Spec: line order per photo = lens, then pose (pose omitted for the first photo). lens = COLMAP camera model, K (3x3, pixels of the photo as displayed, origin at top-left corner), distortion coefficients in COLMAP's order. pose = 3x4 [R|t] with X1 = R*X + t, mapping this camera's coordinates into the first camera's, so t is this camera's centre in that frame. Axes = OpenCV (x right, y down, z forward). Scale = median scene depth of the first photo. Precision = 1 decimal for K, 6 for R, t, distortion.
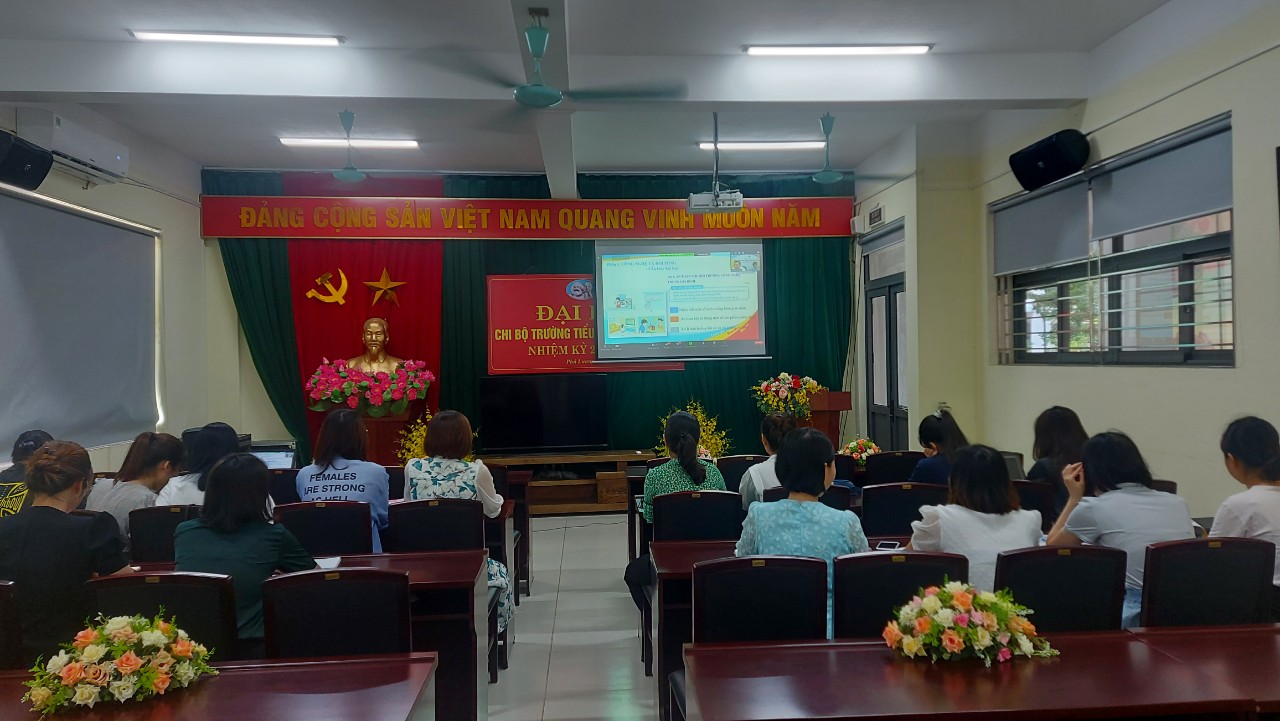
lens RADIAL K [[925.4, 0, 651.9], [0, 925.4, 359.5], [0, 0, 1]] dist [0.106361, -0.100174]
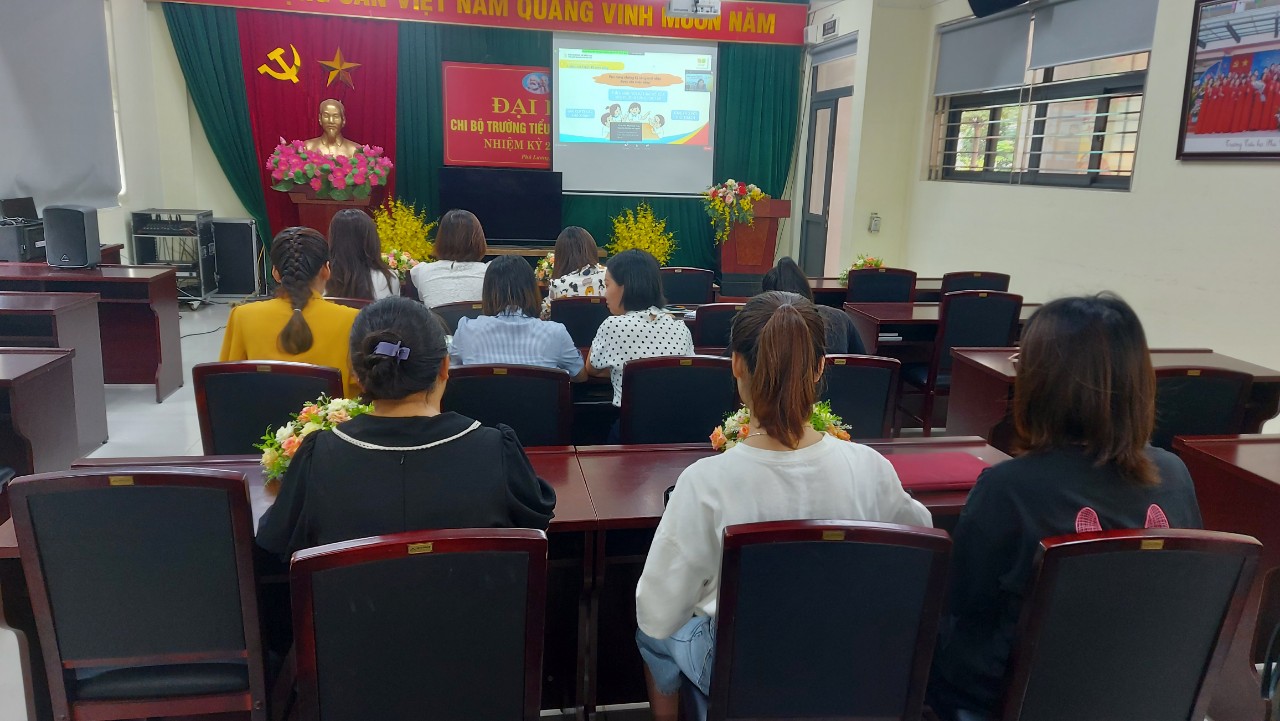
lens RADIAL K [[939.8, 0, 652.2], [0, 939.8, 370.7], [0, 0, 1]] dist [0.088330, -0.087306]
pose [[0.993874, 0.031429, 0.105954, -0.054886], [-0.053724, 0.975207, 0.214675, 0.001170], [-0.096580, -0.219052, 0.970922, -0.084868]]
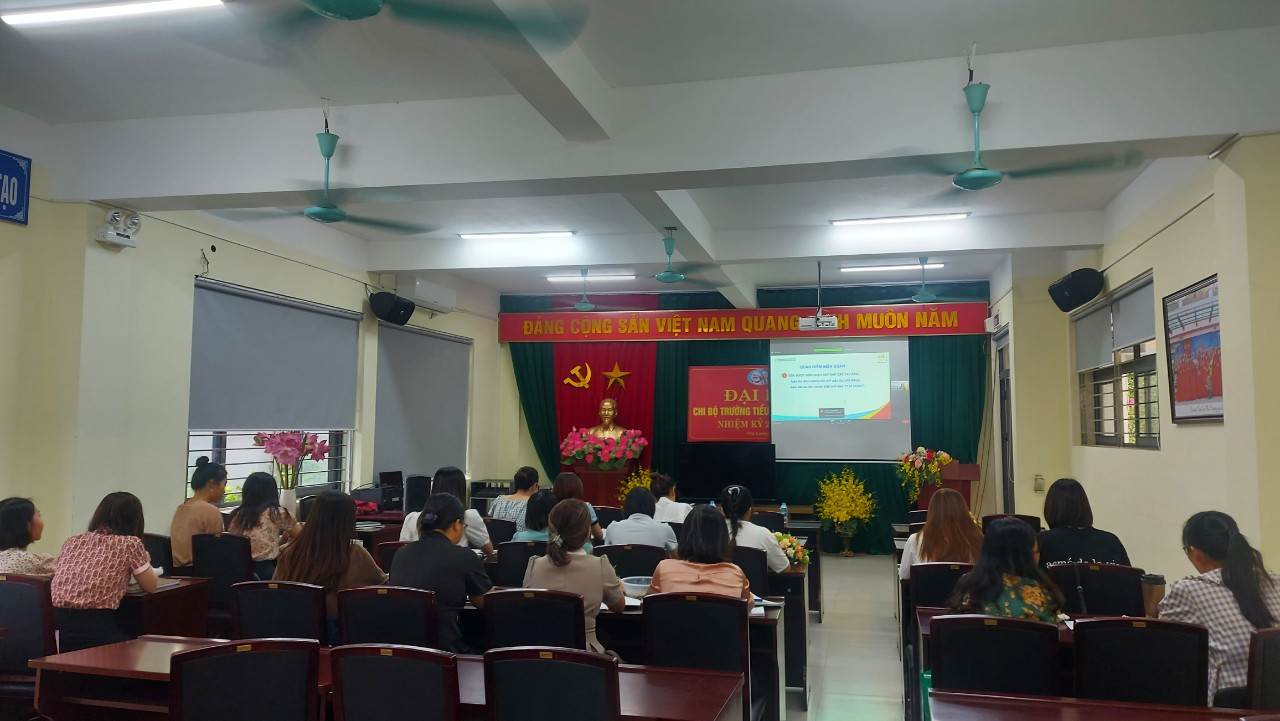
lens RADIAL K [[939.8, 0, 641.0], [0, 939.8, 346.8], [0, 0, 1]] dist [0.088330, -0.087306]
pose [[0.952435, -0.006013, -0.304681, 0.175743], [-0.020361, 0.996316, -0.083310, -0.005677], [0.304059, 0.085551, 0.948804, -0.314606]]
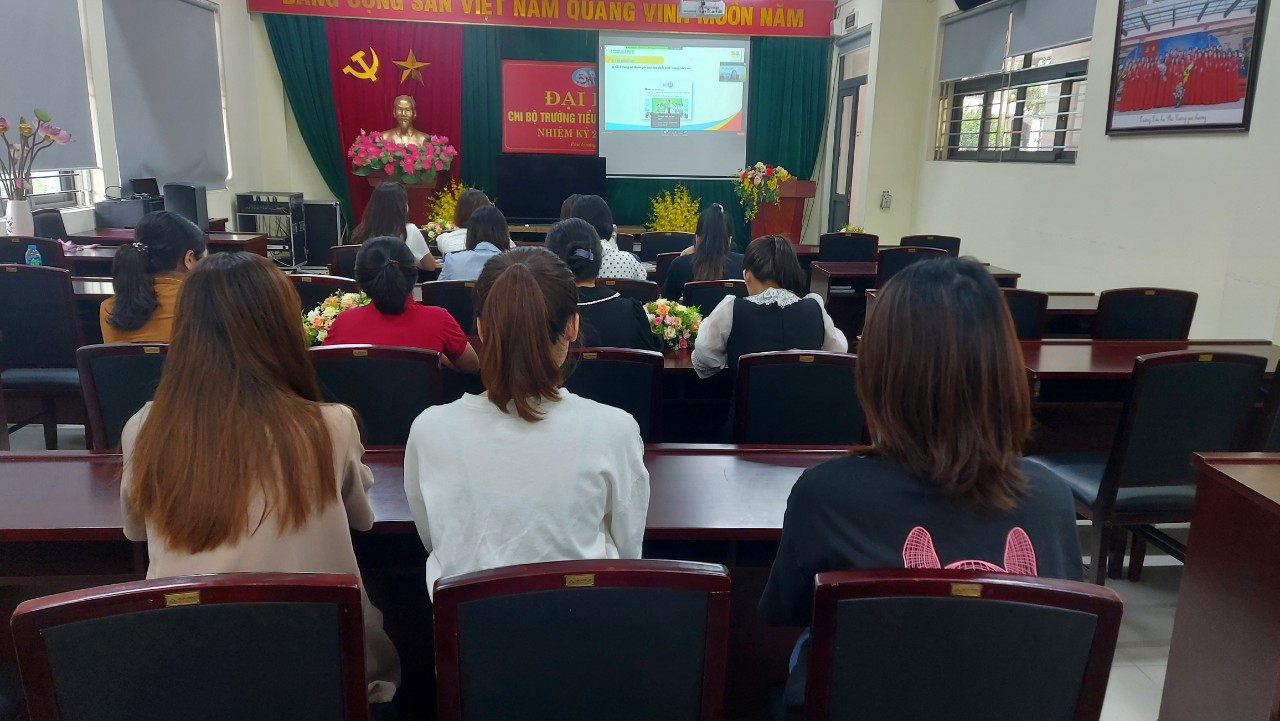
lens RADIAL K [[939.8, 0, 658.8], [0, 939.8, 377.3], [0, 0, 1]] dist [0.088330, -0.087306]
pose [[0.999040, 0.041175, 0.014938, 0.010413], [-0.043518, 0.971744, 0.231990, 0.007195], [-0.004963, -0.232417, 0.972604, -0.209979]]
